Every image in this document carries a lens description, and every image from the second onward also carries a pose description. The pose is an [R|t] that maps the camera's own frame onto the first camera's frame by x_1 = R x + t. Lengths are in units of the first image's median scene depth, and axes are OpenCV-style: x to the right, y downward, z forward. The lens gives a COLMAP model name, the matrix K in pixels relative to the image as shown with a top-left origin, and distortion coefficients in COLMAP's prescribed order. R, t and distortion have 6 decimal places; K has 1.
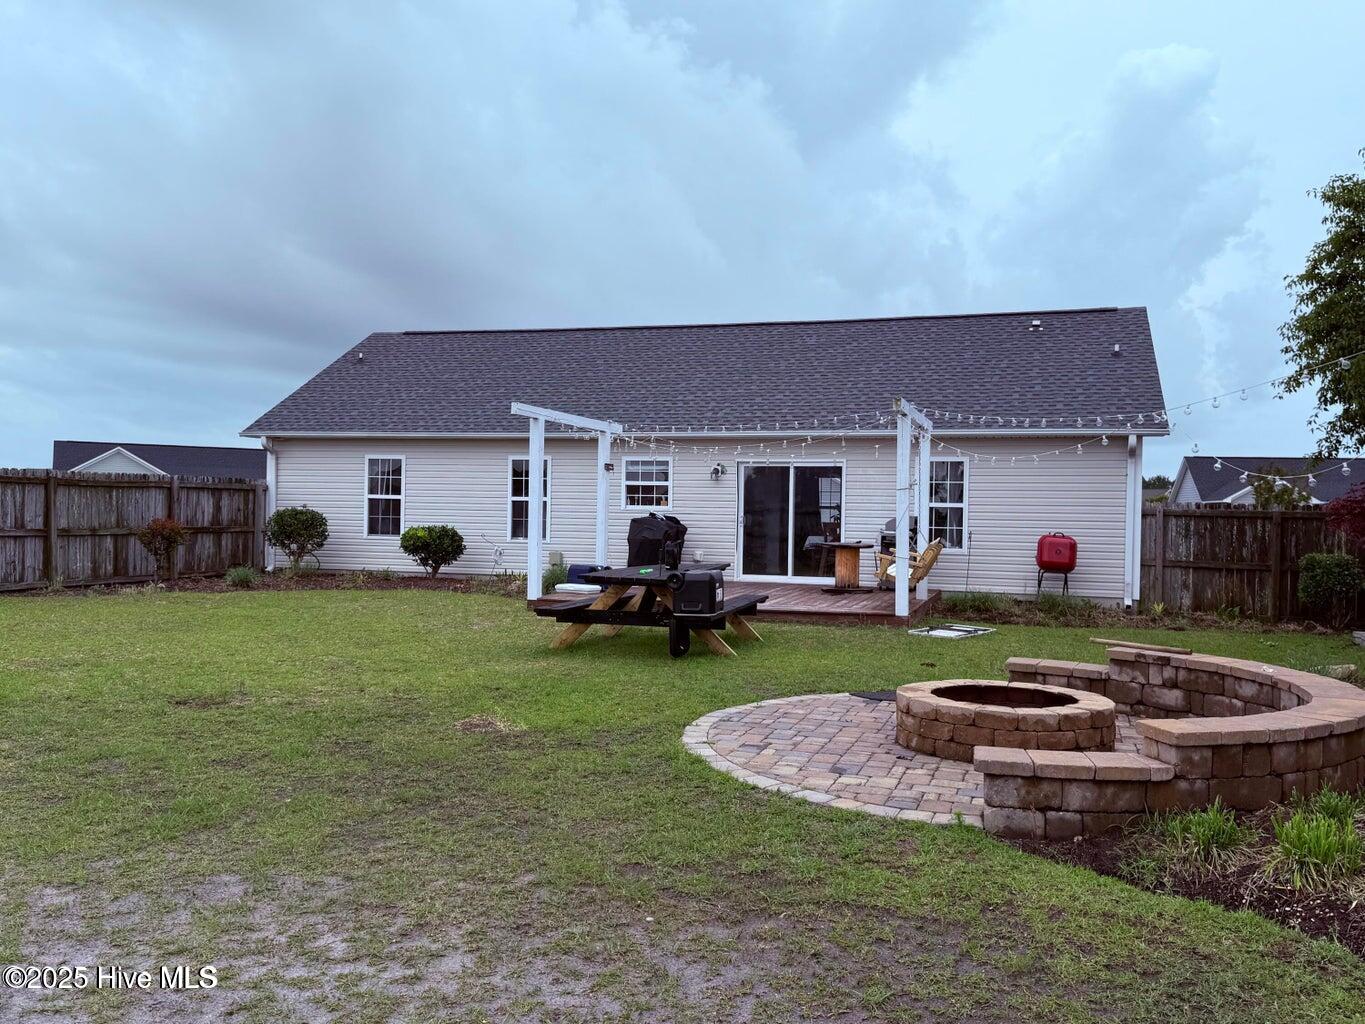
lens RADIAL K [[1134.9, 0, 693.0], [0, 1134.9, 511.7], [0, 0, 1]] dist [0.144298, -0.255410]
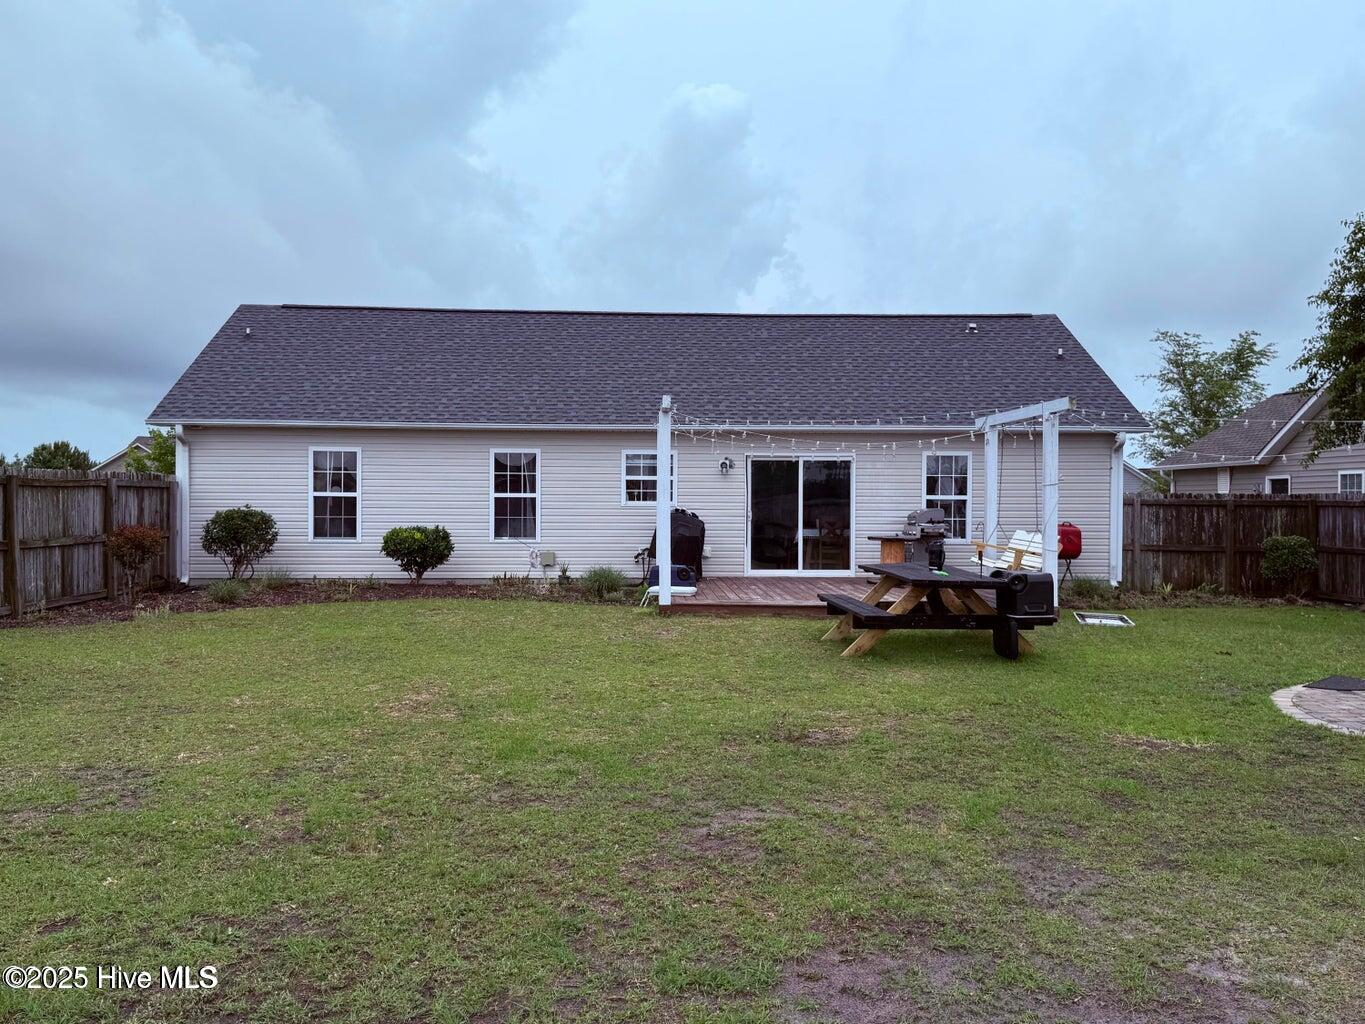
lens RADIAL K [[1134.9, 0, 693.0], [0, 1134.9, 511.7], [0, 0, 1]] dist [0.144298, -0.255410]
pose [[0.944455, -0.015491, 0.328276, -0.321040], [0.011788, 0.999843, 0.013267, -0.008701], [-0.328430, -0.008660, 0.944489, 0.081285]]
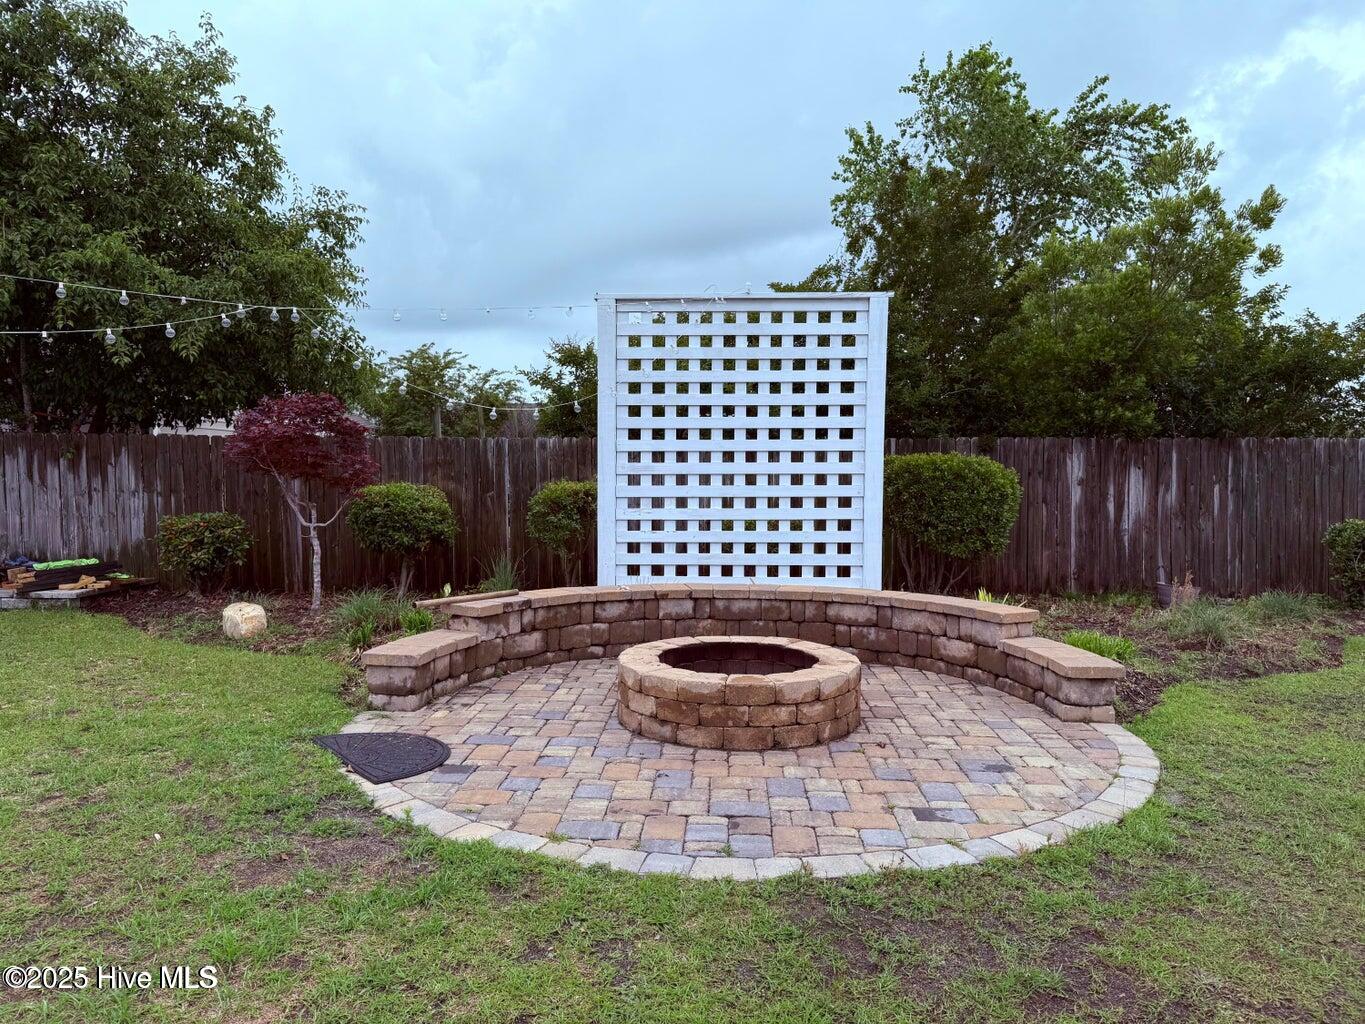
lens RADIAL K [[946.9, 0, 701.7], [0, 946.9, 514.2], [0, 0, 1]] dist [0.123223, -0.175469]
pose [[-0.268182, -0.065752, 0.961122, -0.139373], [-0.010262, 0.997806, 0.065398, 0.002911], [-0.963314, 0.007676, -0.268269, 0.428669]]
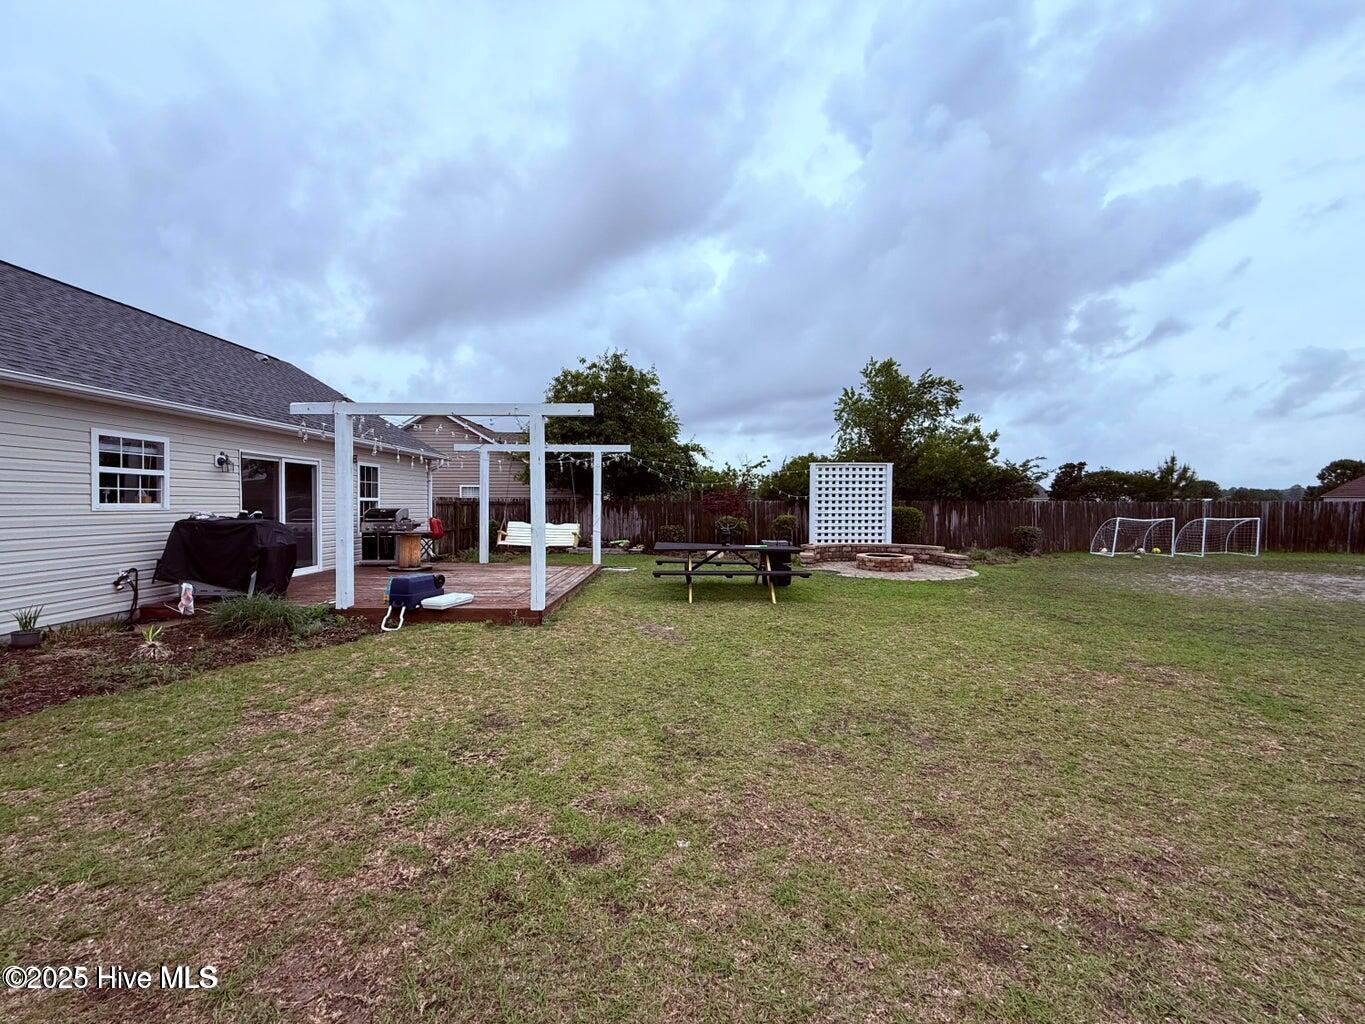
lens RADIAL K [[544.0, 0, 677.9], [0, 544.0, 510.0], [0, 0, 1]] dist [0.001648, 0.000245]
pose [[-0.280620, -0.030637, 0.959330, -0.455725], [-0.008807, 0.999531, 0.029345, -0.014141], [-0.959779, -0.000214, -0.280758, 0.772507]]
